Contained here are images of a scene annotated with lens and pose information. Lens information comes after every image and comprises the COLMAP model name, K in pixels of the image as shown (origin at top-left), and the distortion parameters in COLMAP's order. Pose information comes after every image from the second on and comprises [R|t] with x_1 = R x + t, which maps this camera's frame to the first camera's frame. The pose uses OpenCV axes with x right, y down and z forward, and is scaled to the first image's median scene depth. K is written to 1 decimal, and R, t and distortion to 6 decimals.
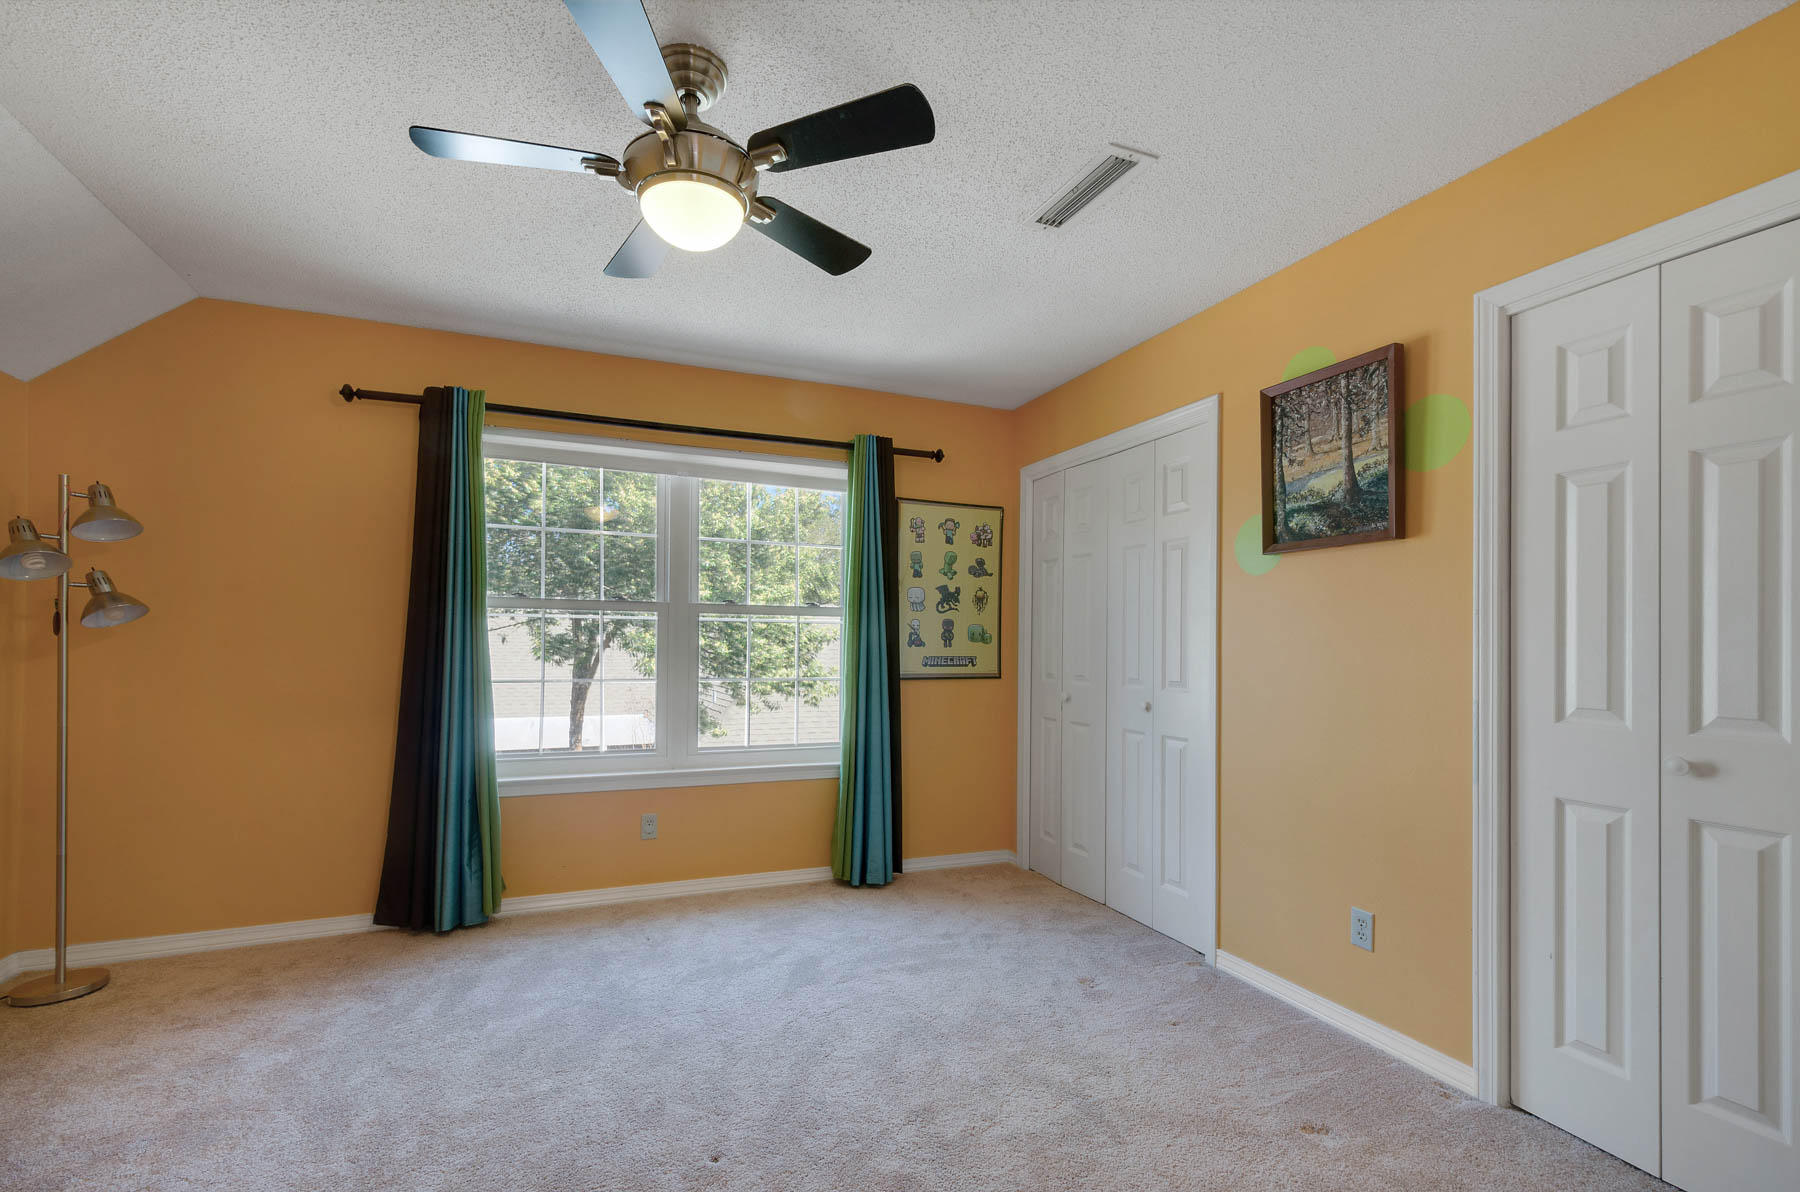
lens RADIAL K [[765.0, 0, 899.2], [0, 765.0, 617.5], [0, 0, 1]] dist [0.008436, 0.000375]
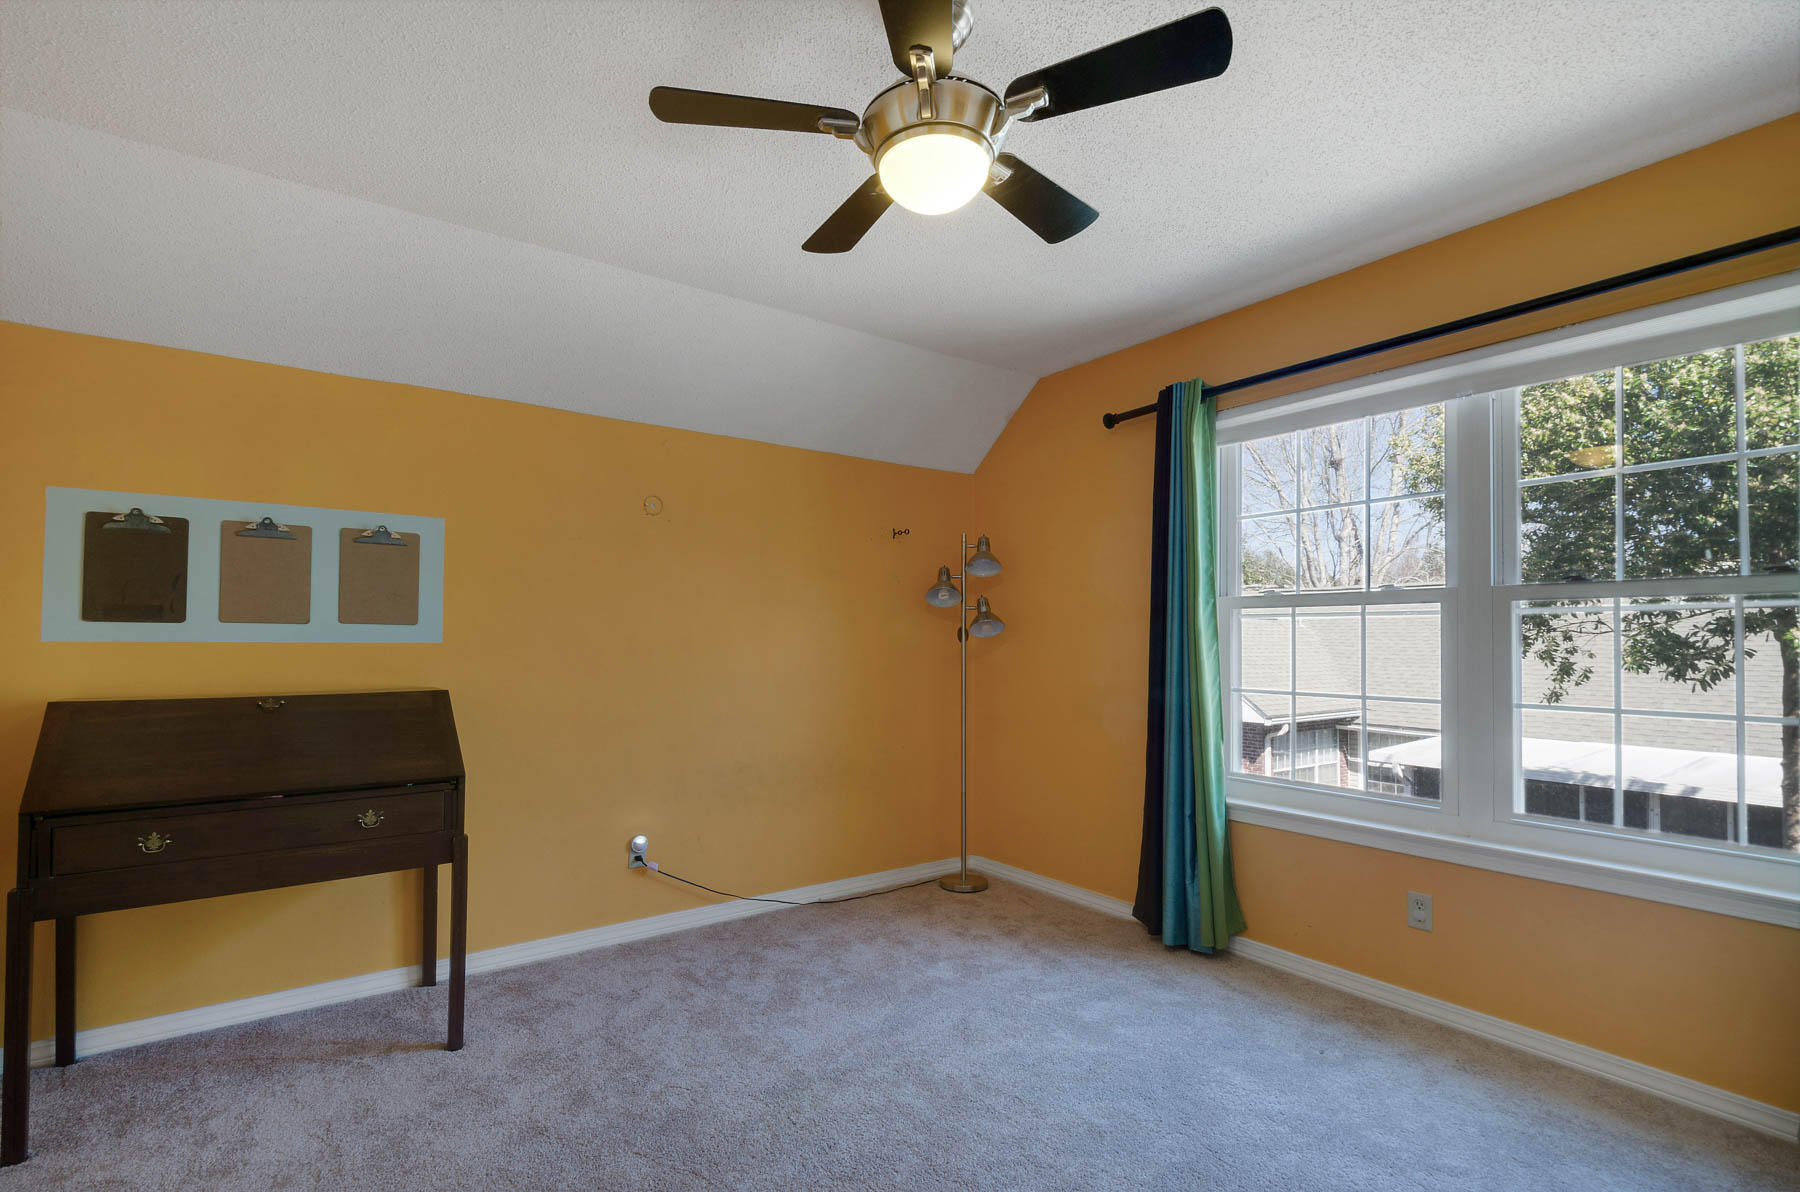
lens RADIAL K [[842.4, 0, 899.8], [0, 842.4, 609.8], [0, 0, 1]] dist [0.001086, 0.000086]
pose [[0.233972, -0.047397, -0.971087, 0.429287], [0.029690, 0.998694, -0.041591, 0.023172], [0.971790, -0.019100, 0.235073, 0.485691]]
